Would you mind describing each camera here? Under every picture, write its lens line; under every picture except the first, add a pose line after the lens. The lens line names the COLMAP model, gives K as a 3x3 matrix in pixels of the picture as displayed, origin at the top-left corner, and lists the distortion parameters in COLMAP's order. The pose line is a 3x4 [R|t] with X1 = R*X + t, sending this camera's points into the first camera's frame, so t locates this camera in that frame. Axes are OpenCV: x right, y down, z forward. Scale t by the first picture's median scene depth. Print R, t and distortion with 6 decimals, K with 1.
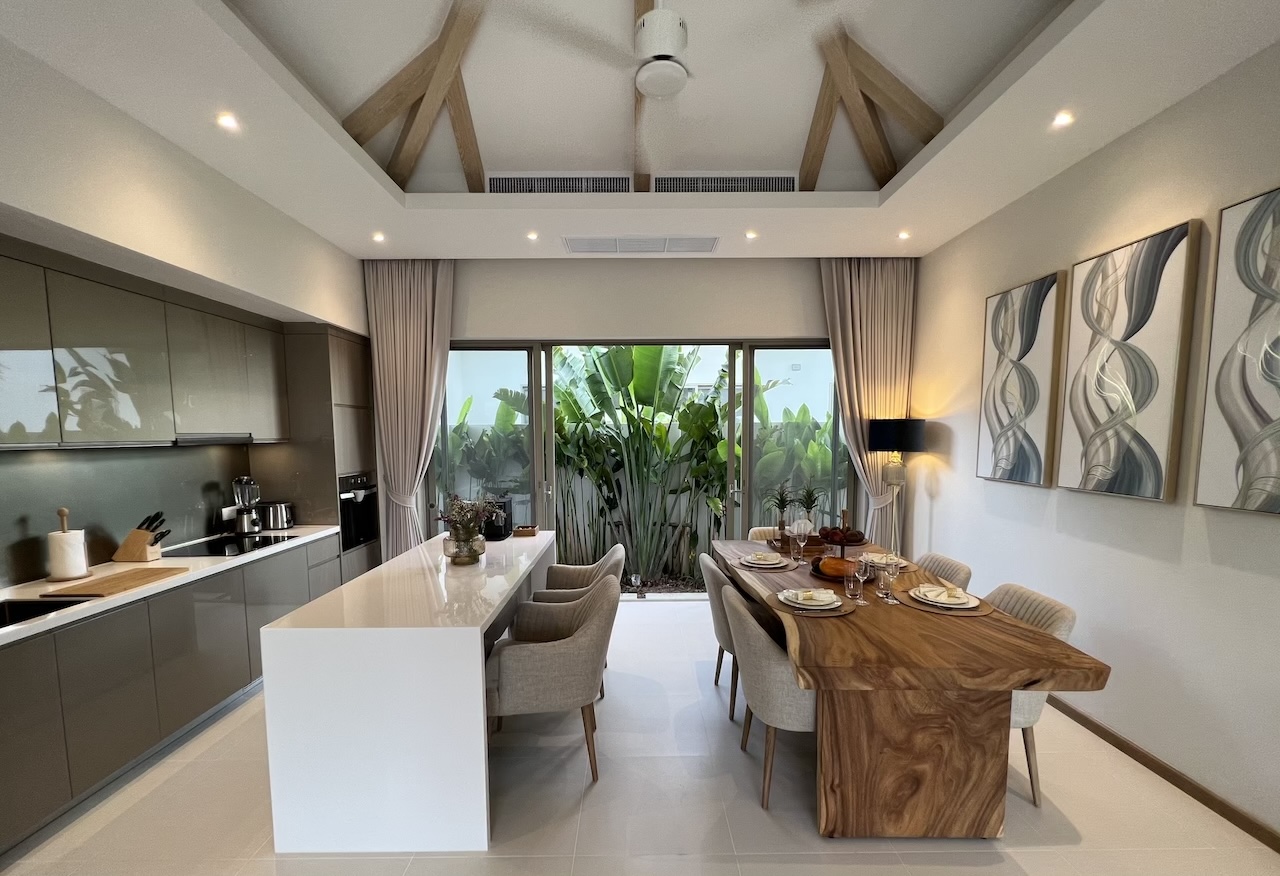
lens RADIAL K [[529.9, 0, 628.9], [0, 529.9, 482.8], [0, 0, 1]] dist [0.001361, -0.000151]
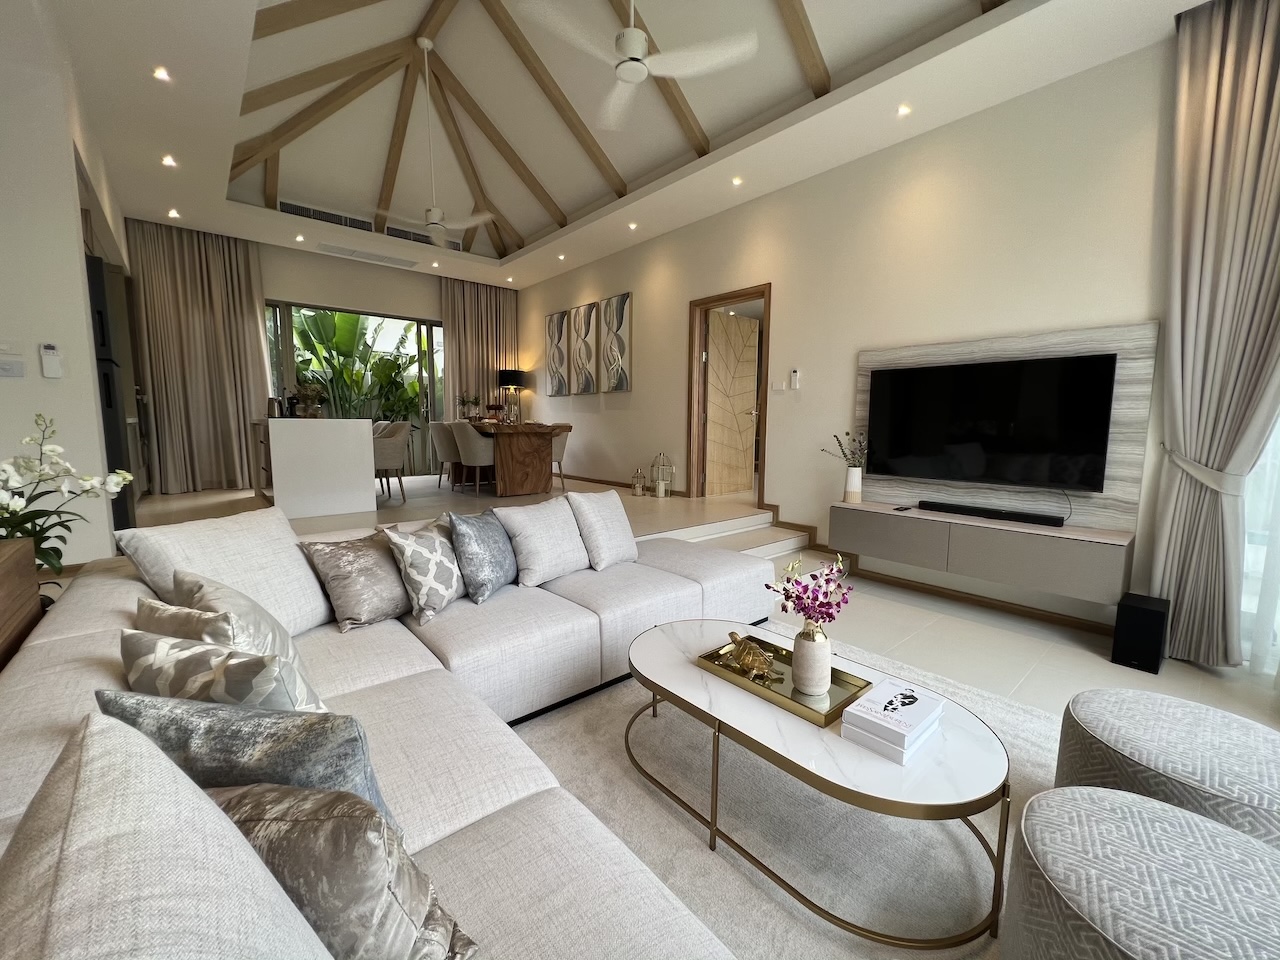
lens RADIAL K [[514.4, 0, 637.7], [0, 514.4, 476.5], [0, 0, 1]] dist [-0.014891, 0.001078]
pose [[0.755188, -0.062189, 0.652551, -0.556058], [0.049837, 0.998055, 0.037440, 0.303381], [-0.653611, 0.004247, 0.756819, -1.014164]]
